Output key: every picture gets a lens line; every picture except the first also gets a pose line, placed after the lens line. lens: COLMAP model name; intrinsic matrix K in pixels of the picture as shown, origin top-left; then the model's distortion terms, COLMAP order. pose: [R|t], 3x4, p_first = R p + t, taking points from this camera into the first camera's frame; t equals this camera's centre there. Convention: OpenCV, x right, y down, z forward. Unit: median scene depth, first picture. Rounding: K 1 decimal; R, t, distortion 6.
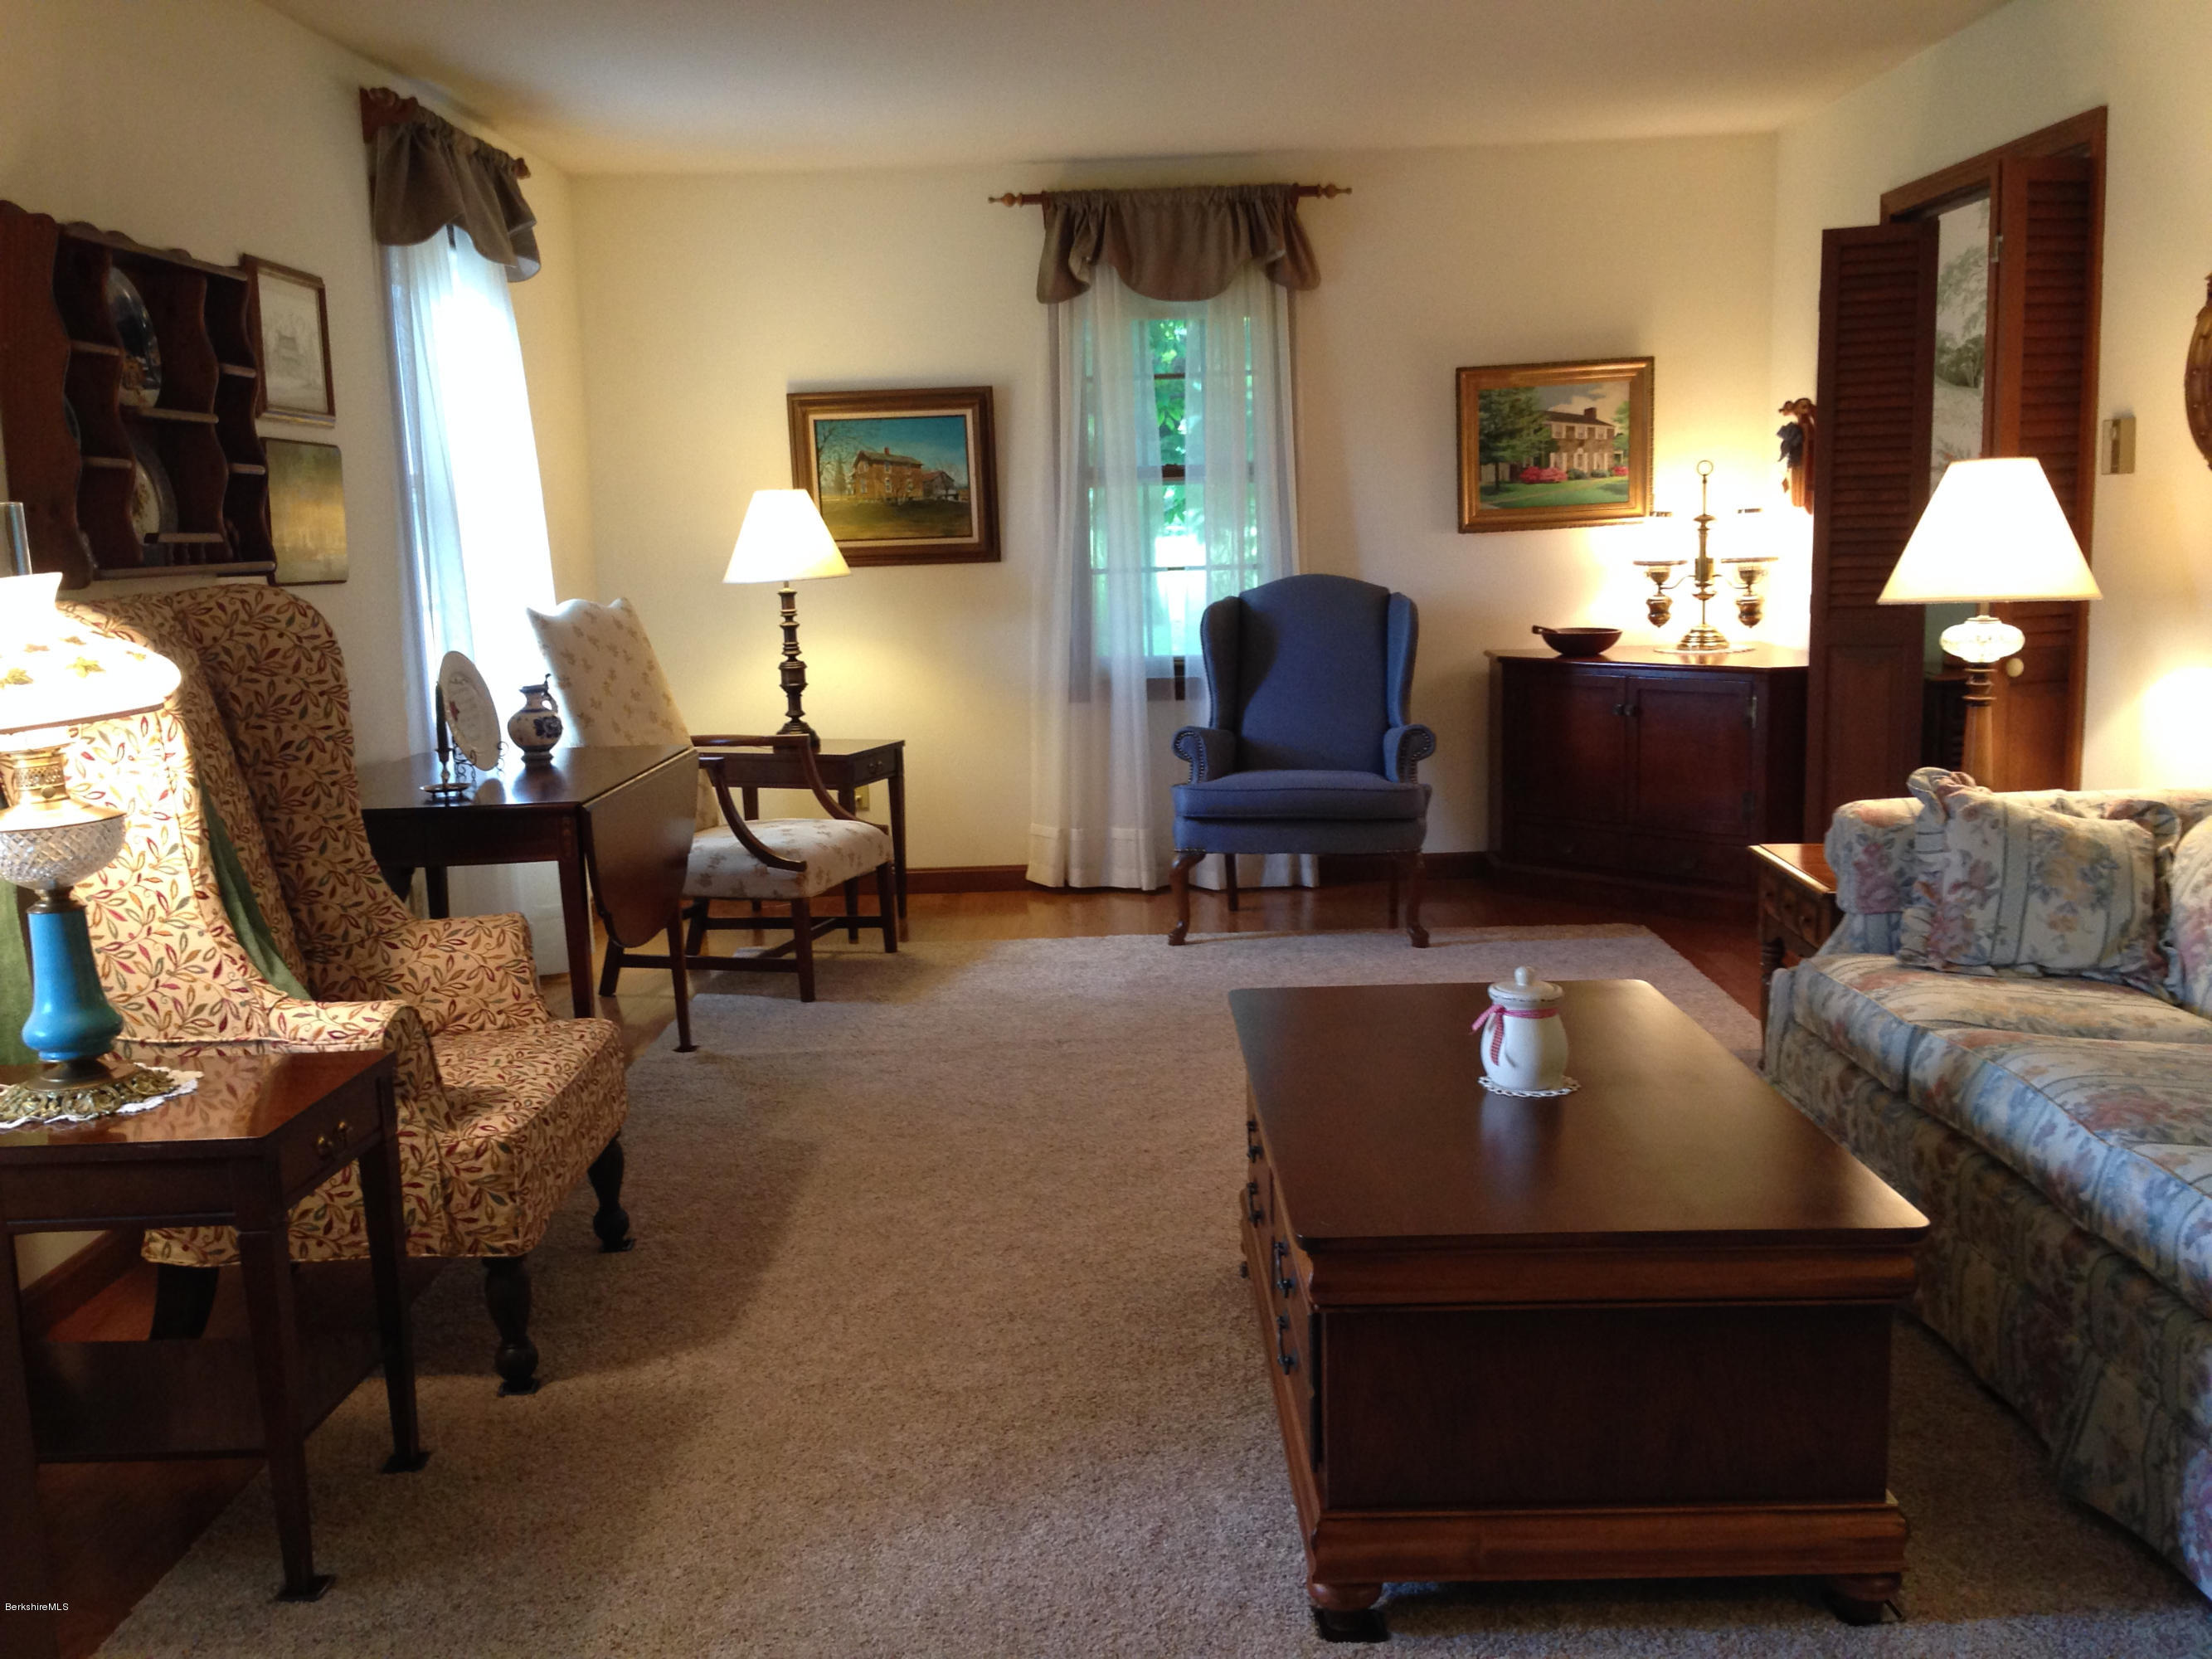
lens RADIAL K [[2061.5, 0, 1106.0], [0, 2061.5, 829.5], [0, 0, 1]] dist [0.114896, -0.182066]
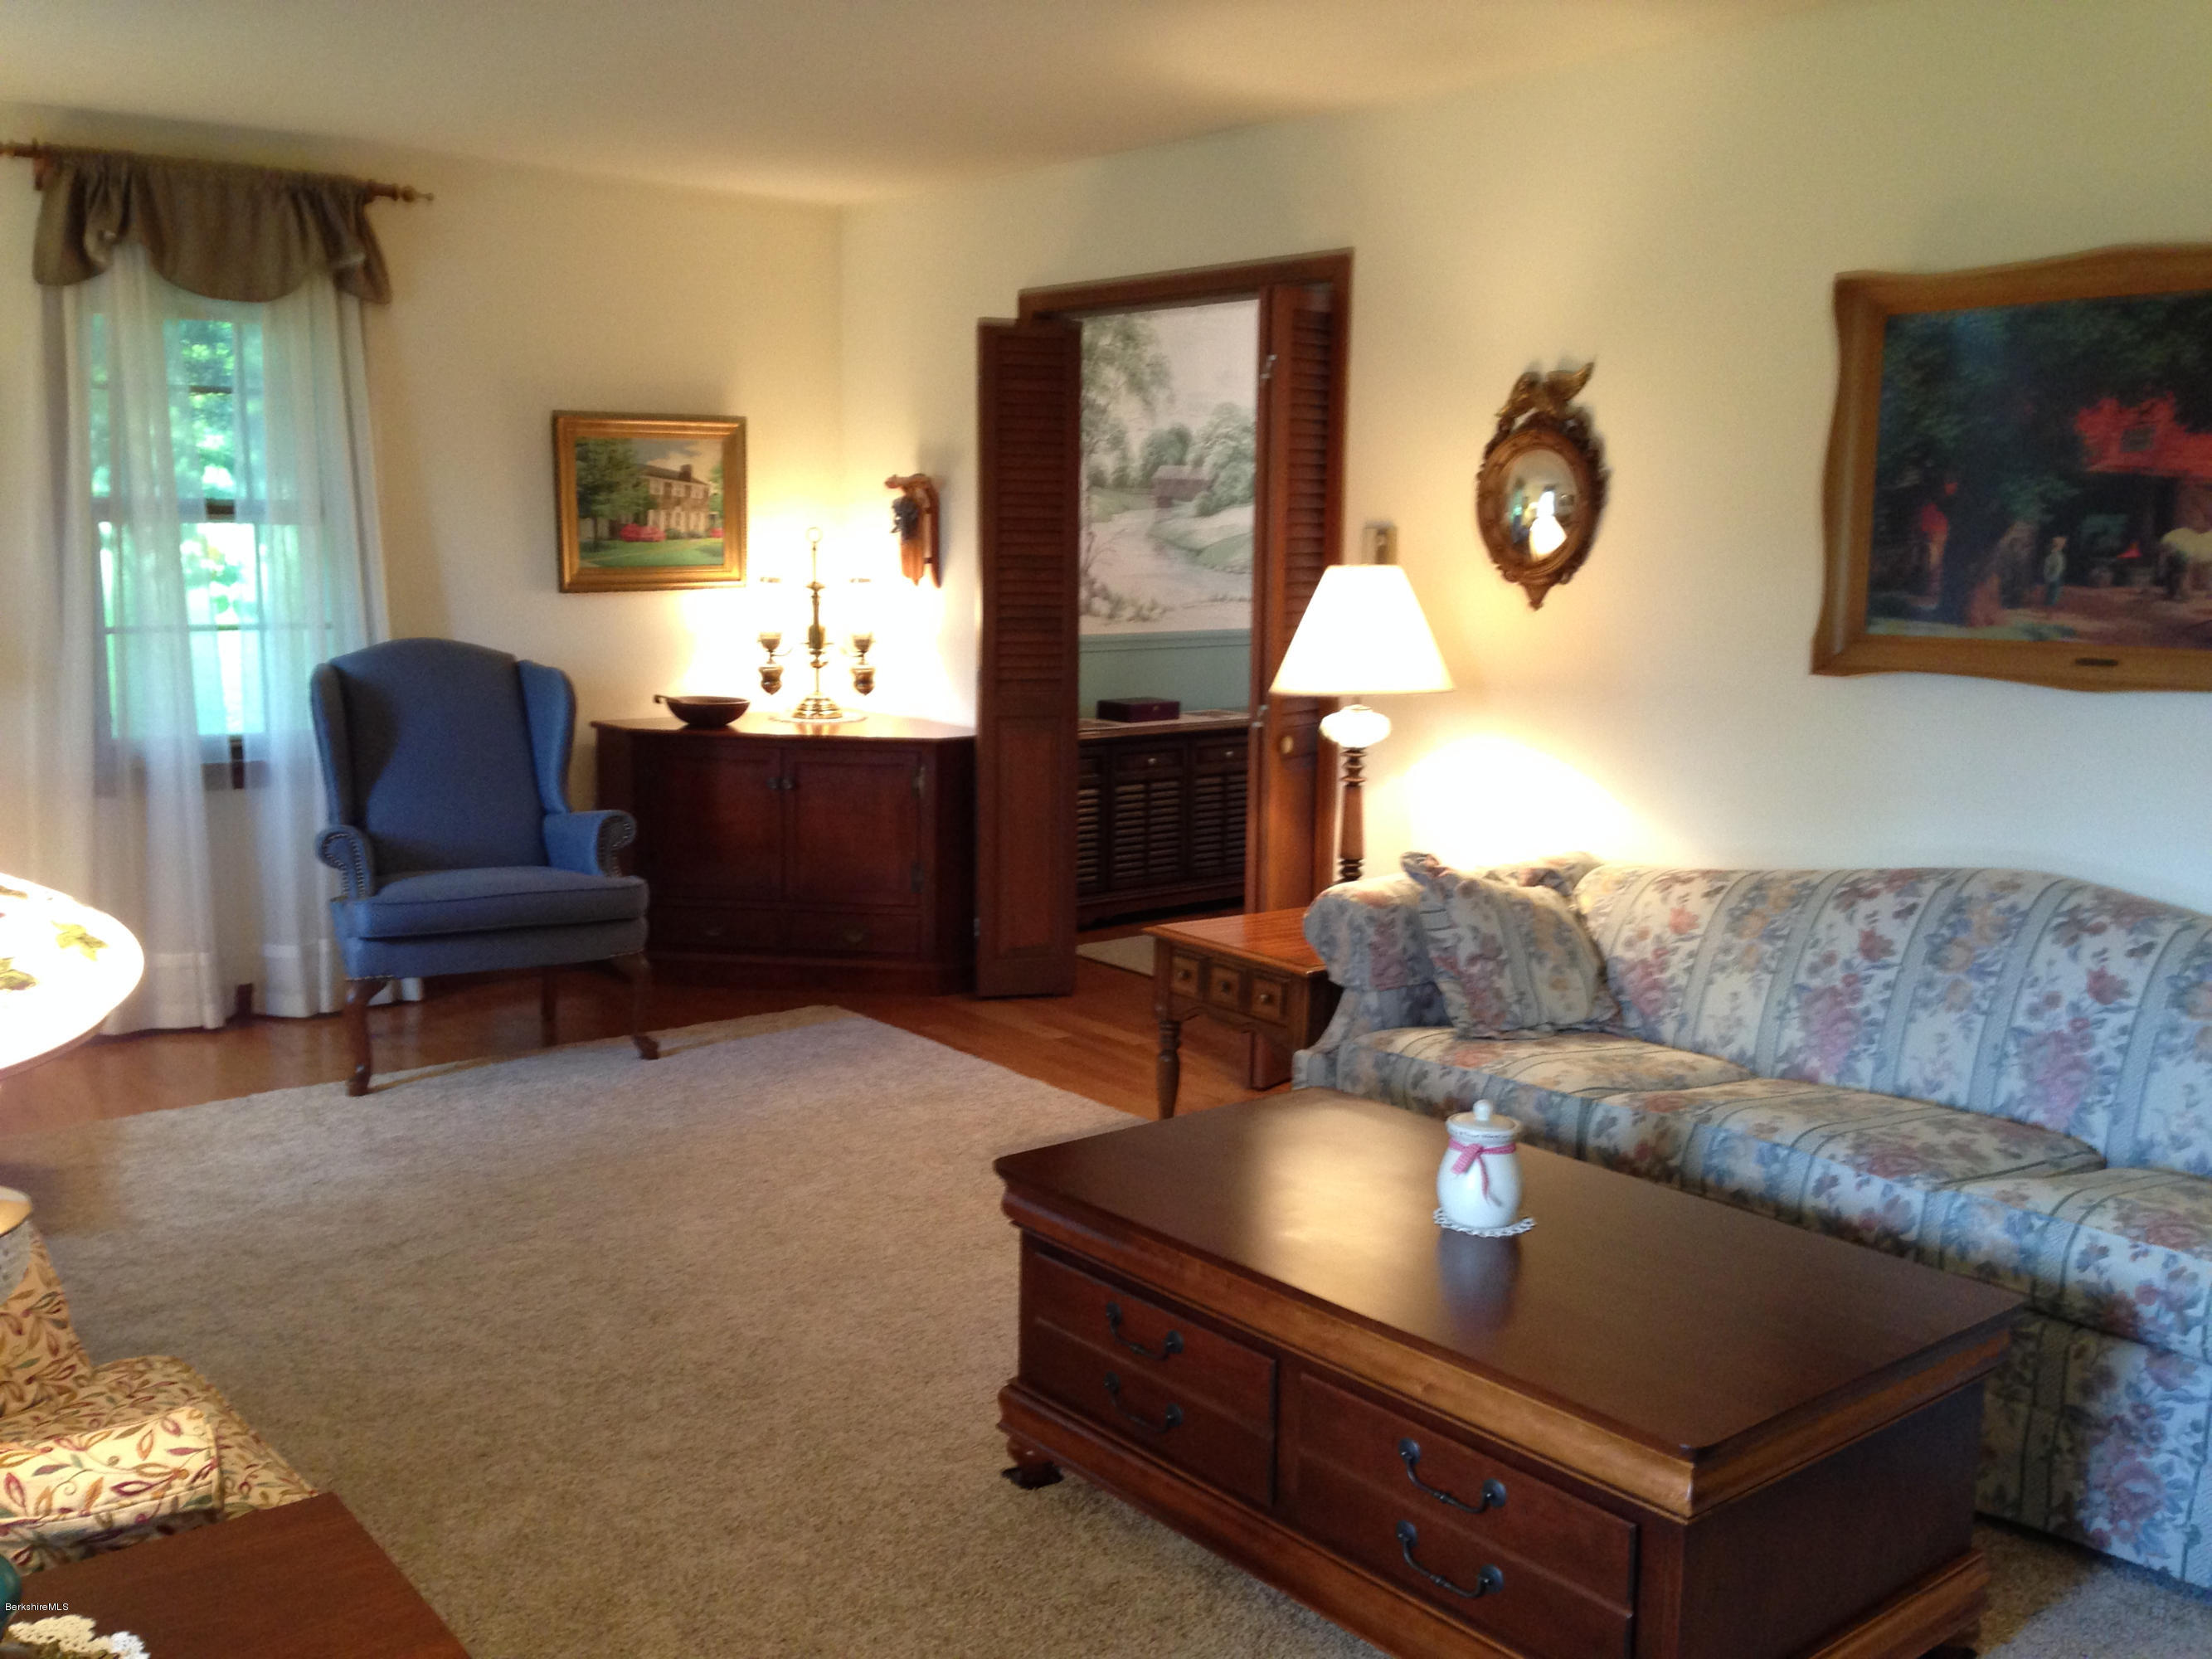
lens RADIAL K [[2061.5, 0, 1106.0], [0, 2061.5, 829.5], [0, 0, 1]] dist [0.114896, -0.182066]
pose [[0.766516, -0.056847, 0.639704, -0.259963], [0.063978, 0.997879, 0.012014, -0.039726], [-0.639030, 0.031718, 0.768528, 0.170810]]
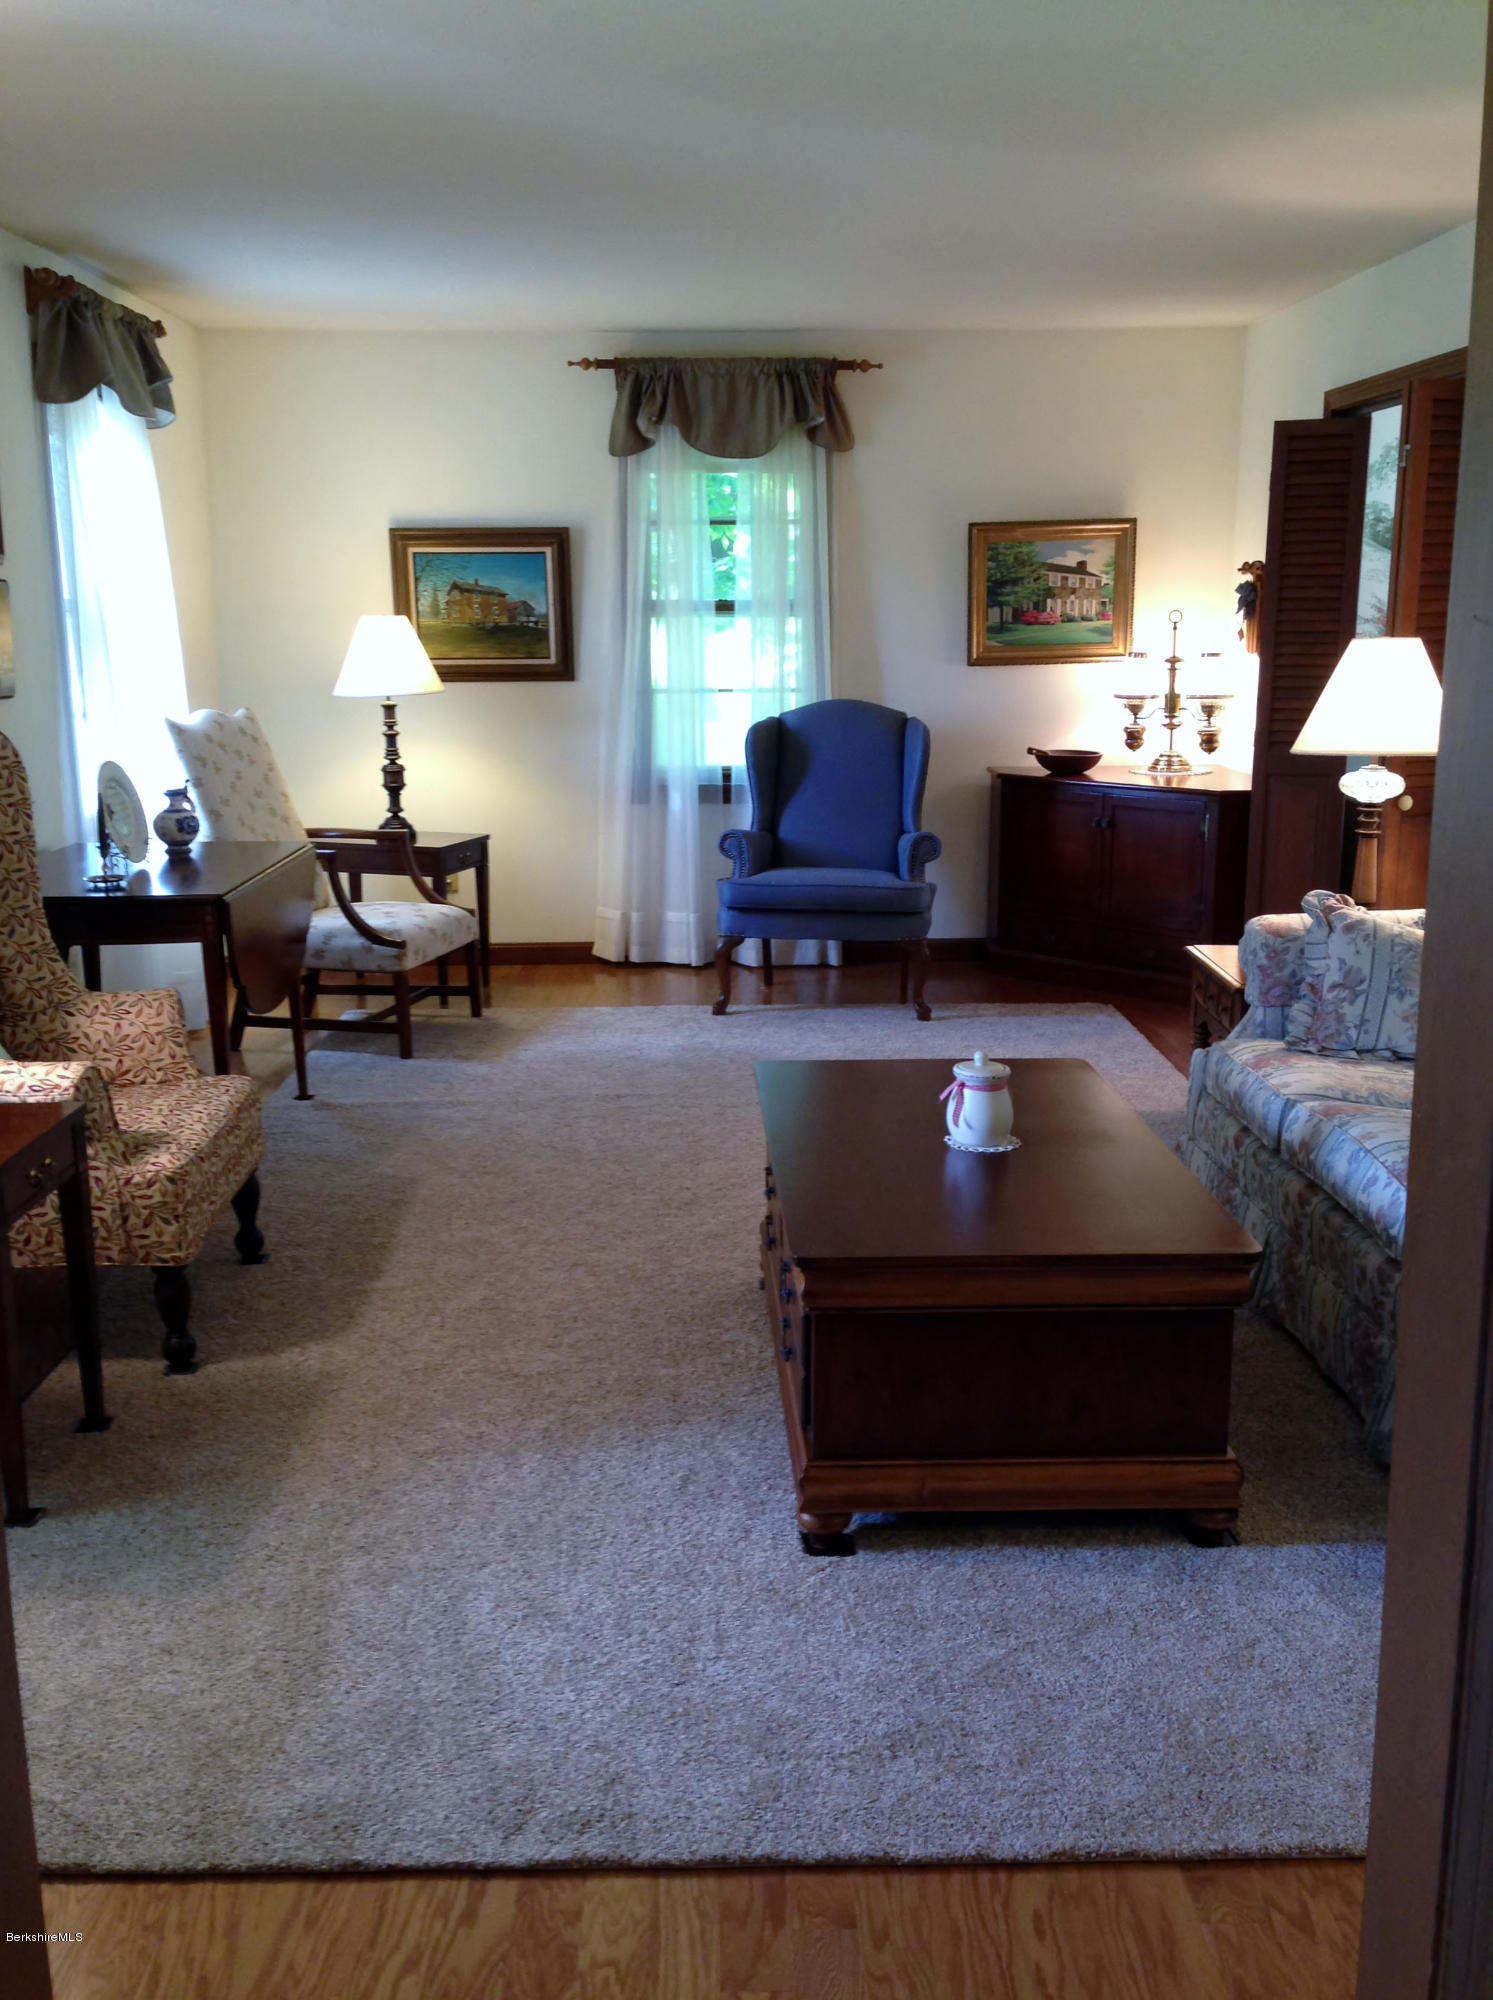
lens RADIAL K [[1875.6, 0, 746.5], [0, 1875.6, 1000.0], [0, 0, 1]] dist [0.077081, -0.004342]
pose [[0.998900, 0.017319, 0.043568, 0.002754], [-0.019735, 0.998254, 0.055670, -0.012721], [-0.042528, -0.056468, 0.997498, -0.071406]]
